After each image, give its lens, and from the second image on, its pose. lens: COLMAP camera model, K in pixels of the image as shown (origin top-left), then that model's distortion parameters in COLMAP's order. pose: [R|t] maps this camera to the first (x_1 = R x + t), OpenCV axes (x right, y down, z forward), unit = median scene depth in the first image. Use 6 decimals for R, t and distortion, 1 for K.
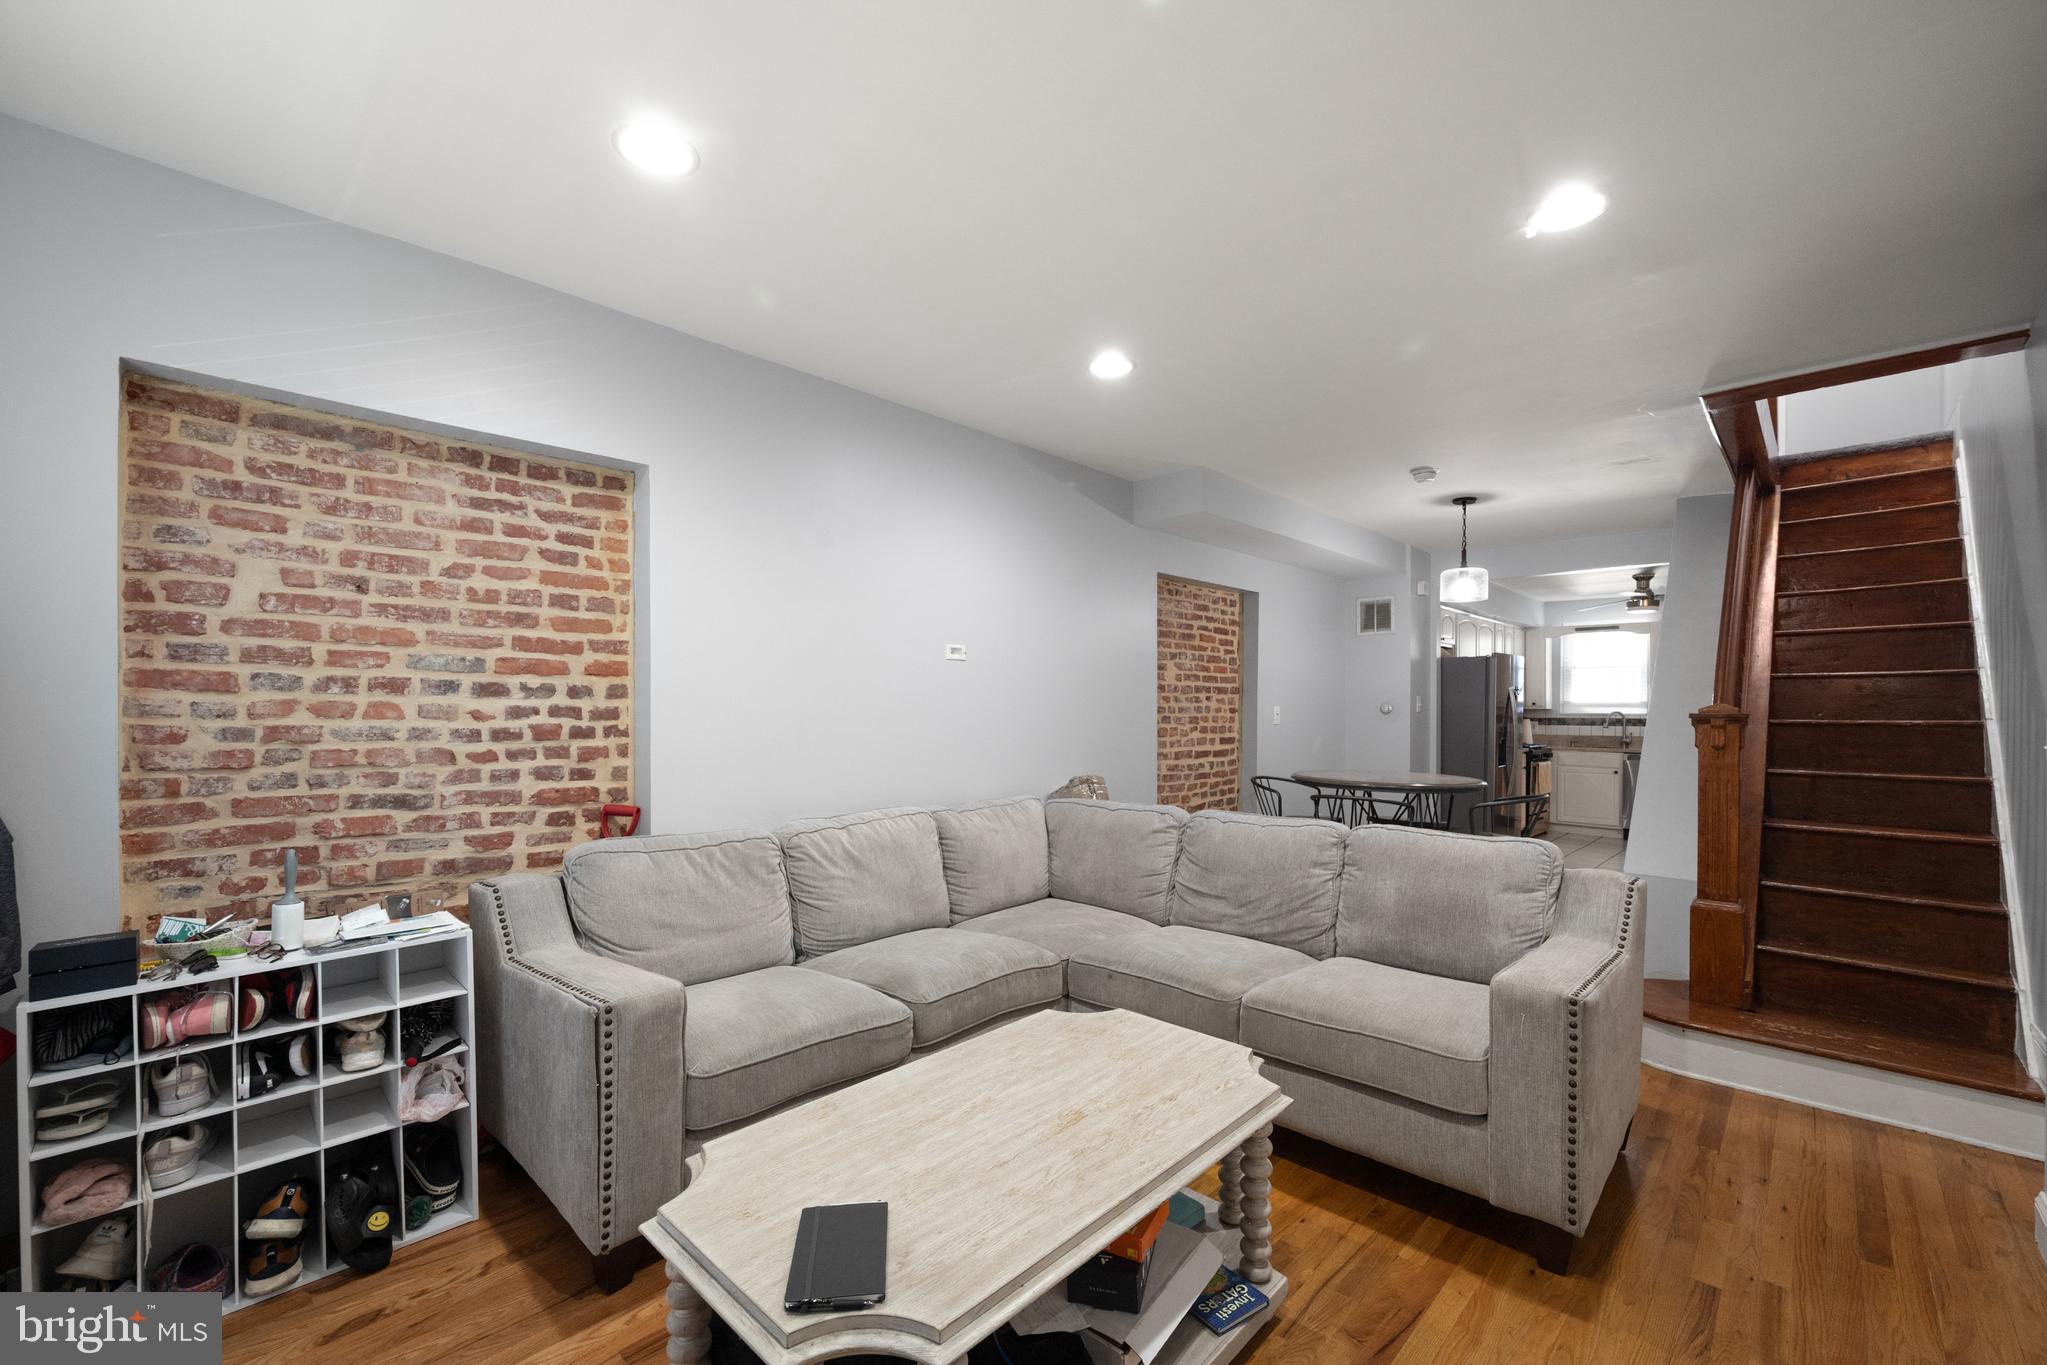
lens RADIAL K [[823.3, 0, 1044.5], [0, 823.3, 711.7], [0, 0, 1]] dist [0.001539, -0.000095]
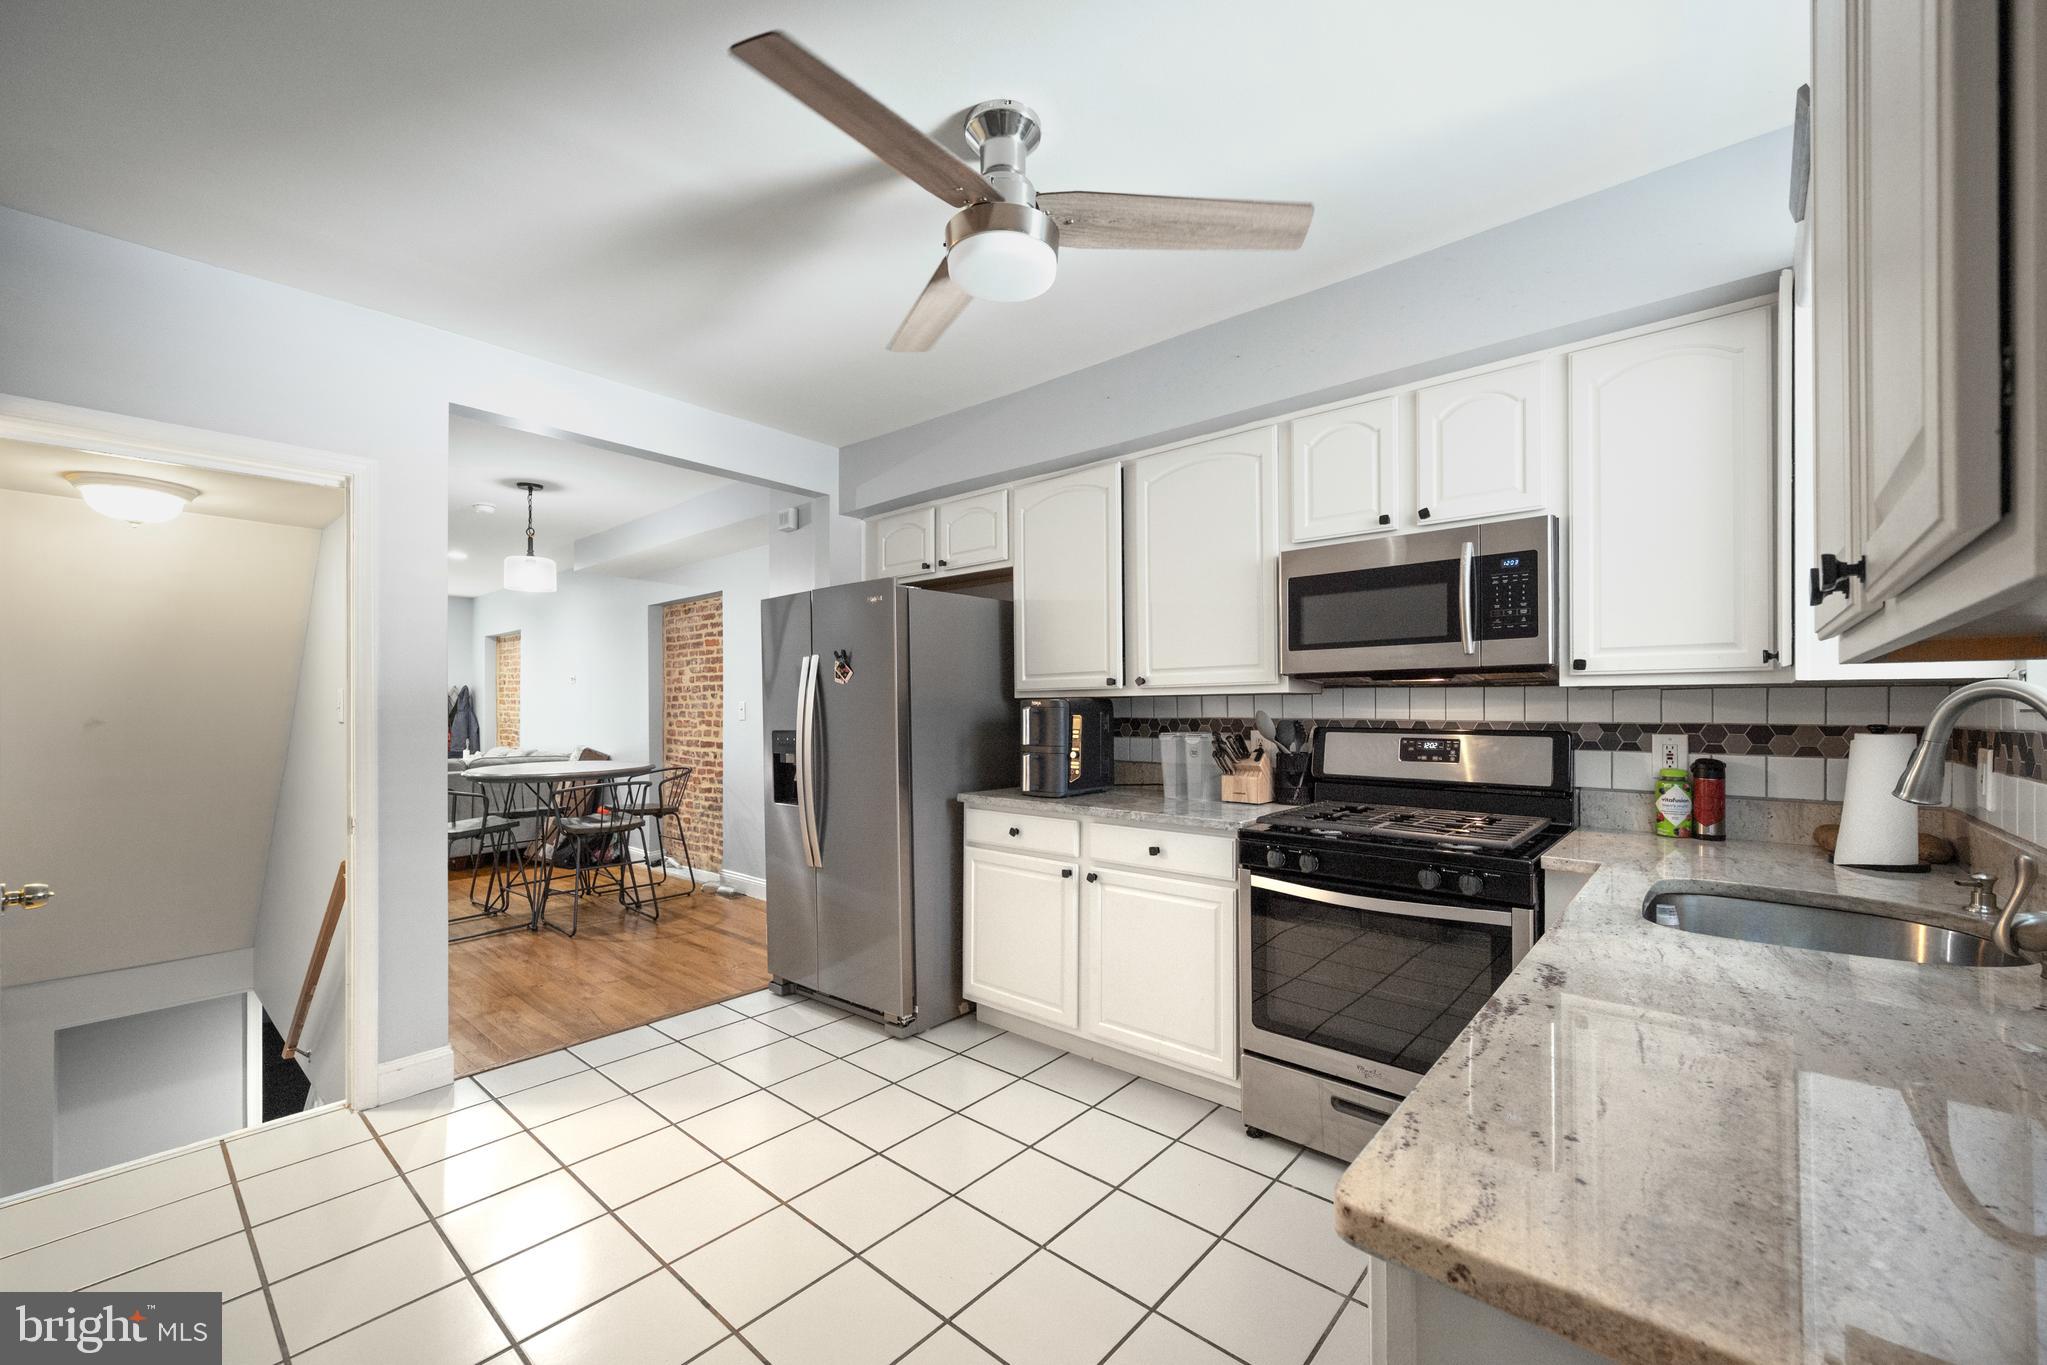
lens RADIAL K [[823.3, 0, 1024.0], [0, 823.3, 698.9], [0, 0, 1]] dist [0.001539, -0.000095]
pose [[0.040154, -0.012257, -0.999118, 1.956583], [0.003447, 0.999921, -0.012128, 0.005282], [0.999188, -0.002957, 0.040193, 2.011995]]
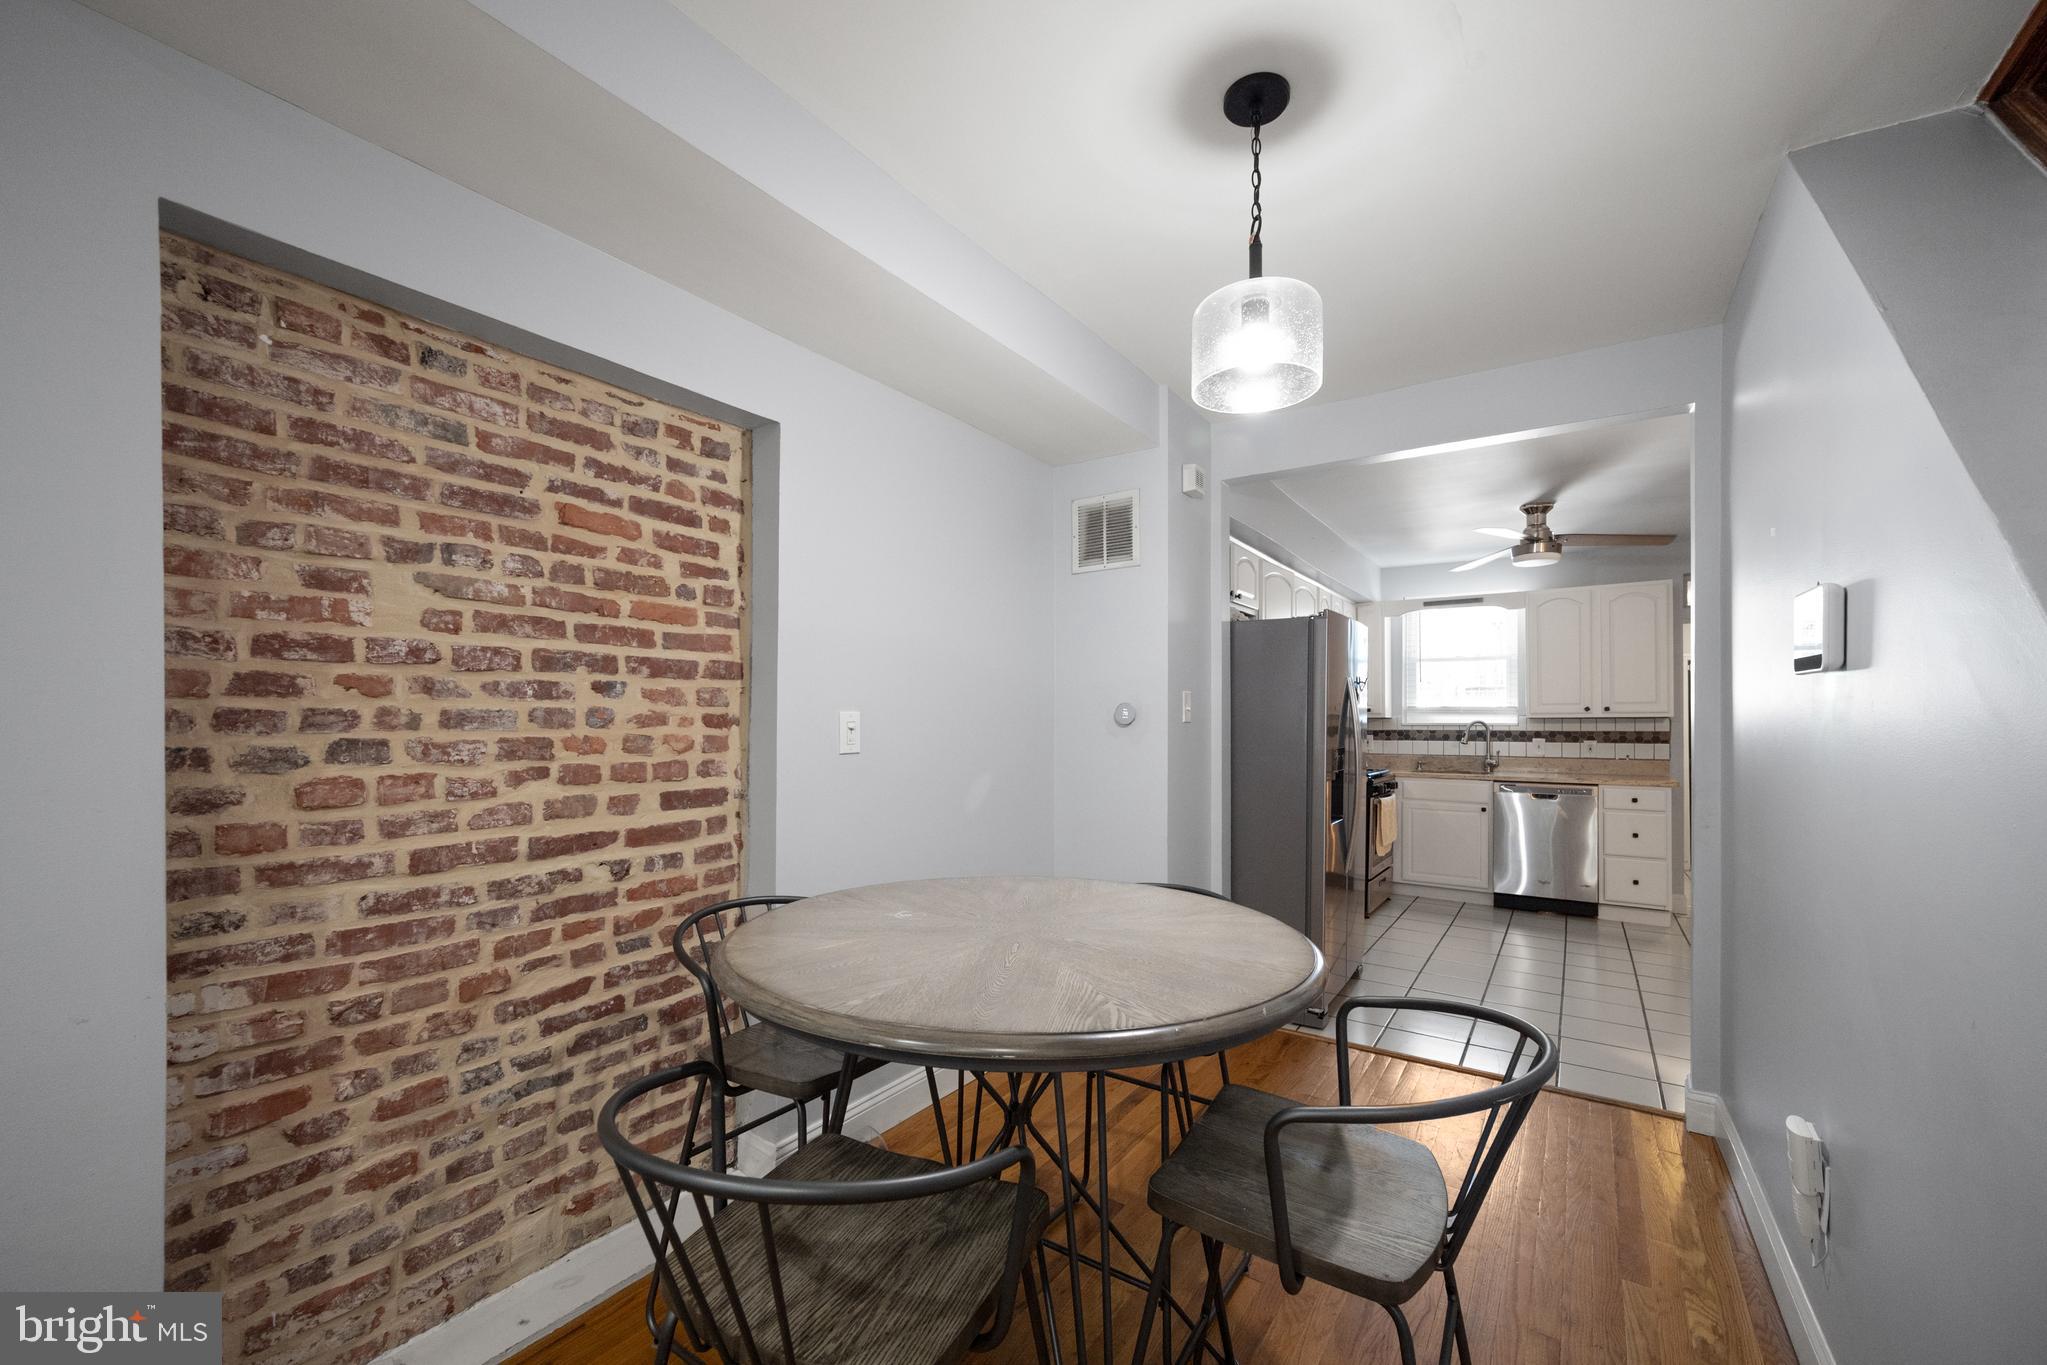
lens RADIAL K [[823.3, 0, 1024.5], [0, 823.3, 721.4], [0, 0, 1]] dist [0.001539, -0.000095]
pose [[0.985990, -0.003786, 0.166760, 0.468385], [0.004192, 0.999989, -0.002081, 0.000448], [-0.166750, 0.002751, 0.985995, 0.890755]]
